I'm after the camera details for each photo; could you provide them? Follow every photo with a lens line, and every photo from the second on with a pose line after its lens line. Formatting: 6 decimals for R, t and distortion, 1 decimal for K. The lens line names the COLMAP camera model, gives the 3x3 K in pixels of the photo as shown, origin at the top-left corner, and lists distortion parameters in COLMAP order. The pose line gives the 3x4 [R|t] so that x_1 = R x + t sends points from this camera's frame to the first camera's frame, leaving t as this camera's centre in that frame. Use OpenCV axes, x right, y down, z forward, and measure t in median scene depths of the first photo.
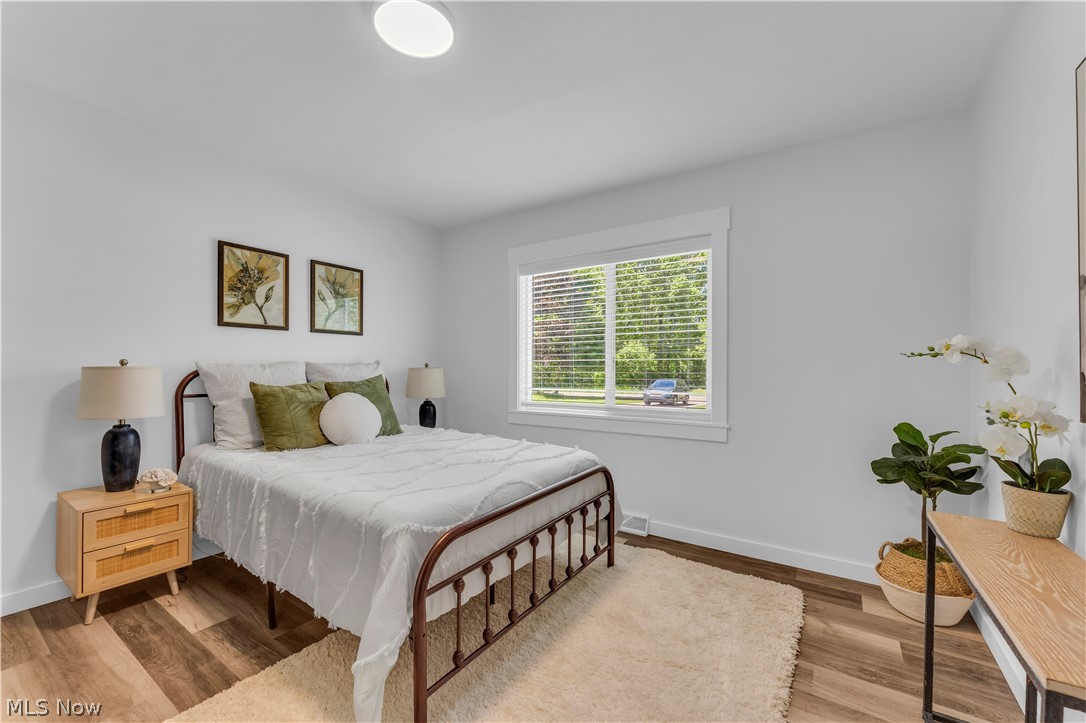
lens RADIAL K [[444.3, 0, 541.8], [0, 444.3, 366.0], [0, 0, 1]] dist [-0.001368, 0.000010]
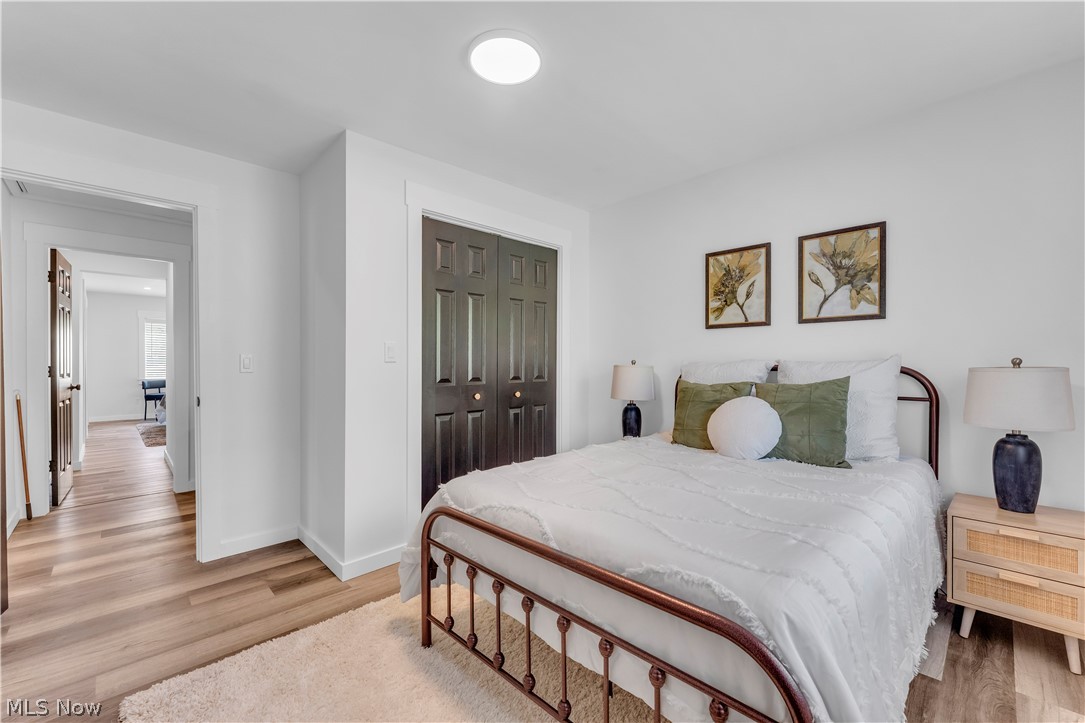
lens RADIAL K [[443.8, 0, 540.7], [0, 443.8, 365.6], [0, 0, 1]] dist [-0.001368, 0.000010]
pose [[-0.219443, -0.006481, -0.975604, 0.436101], [-0.005890, 0.999969, -0.005318, 0.010645], [0.975607, 0.004579, -0.219475, 0.771043]]
